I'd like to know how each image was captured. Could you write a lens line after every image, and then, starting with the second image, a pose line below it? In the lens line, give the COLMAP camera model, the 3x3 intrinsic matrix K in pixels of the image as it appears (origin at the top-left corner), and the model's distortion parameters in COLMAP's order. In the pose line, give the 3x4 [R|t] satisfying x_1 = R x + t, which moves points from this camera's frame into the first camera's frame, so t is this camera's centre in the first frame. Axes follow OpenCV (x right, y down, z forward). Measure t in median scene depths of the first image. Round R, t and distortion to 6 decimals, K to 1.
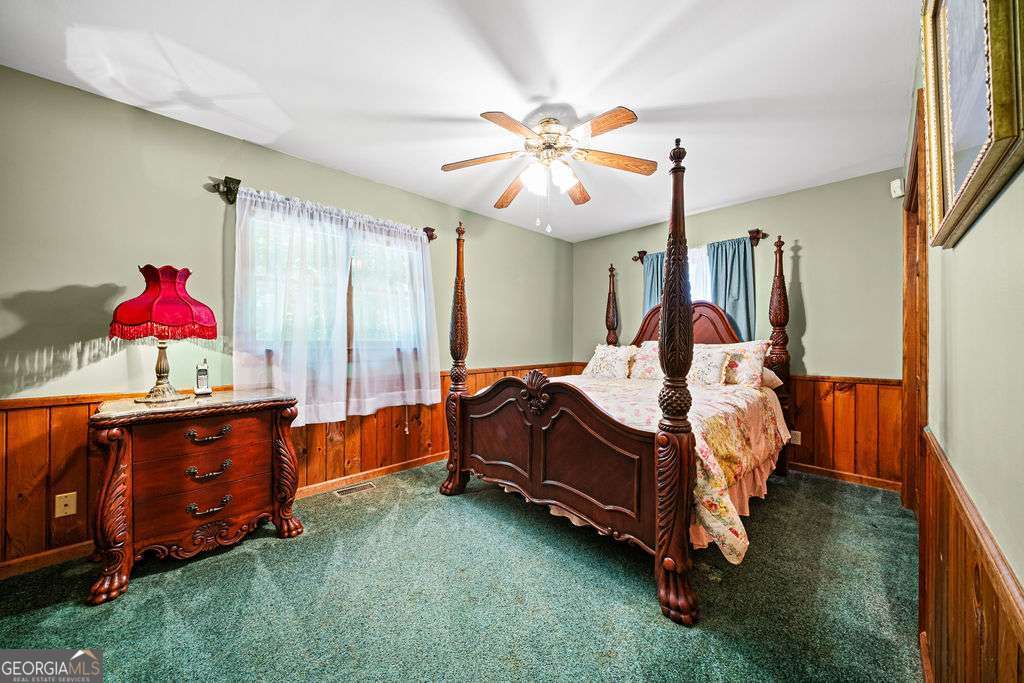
lens RADIAL K [[355.9, 0, 509.5], [0, 355.9, 338.9], [0, 0, 1]] dist [-0.002321, -0.000067]
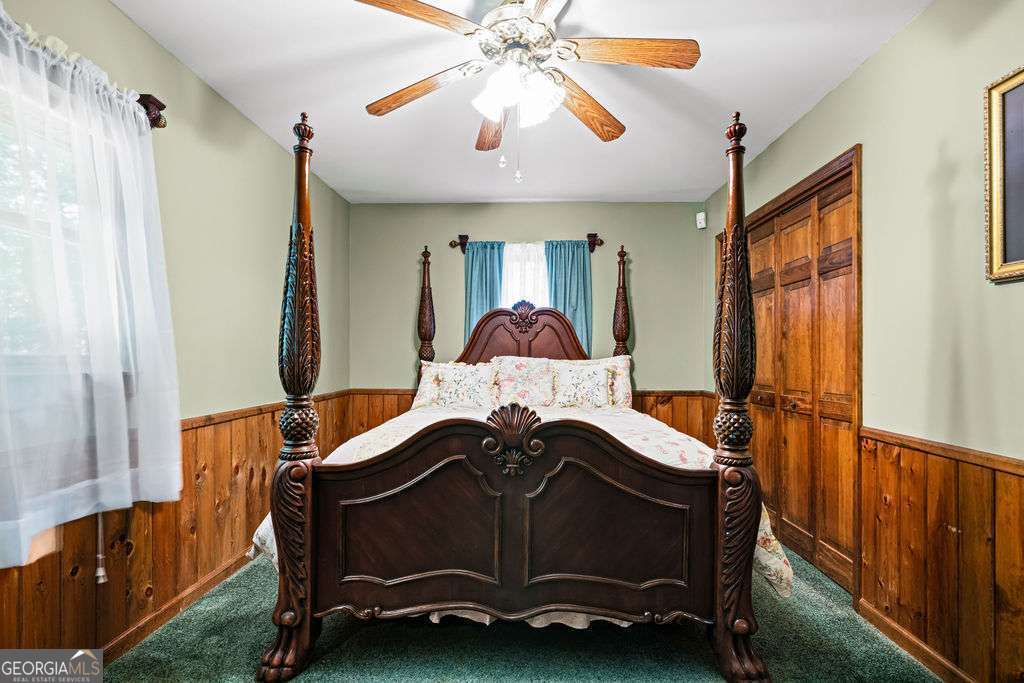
lens RADIAL K [[480.1, 0, 513.9], [0, 480.1, 356.6], [0, 0, 1]] dist [-0.000527, 0.000043]
pose [[0.715367, -0.000372, 0.698749, -0.340686], [-0.003109, 0.999988, 0.003715, 0.003344], [-0.698742, -0.004830, 0.715357, 0.279479]]
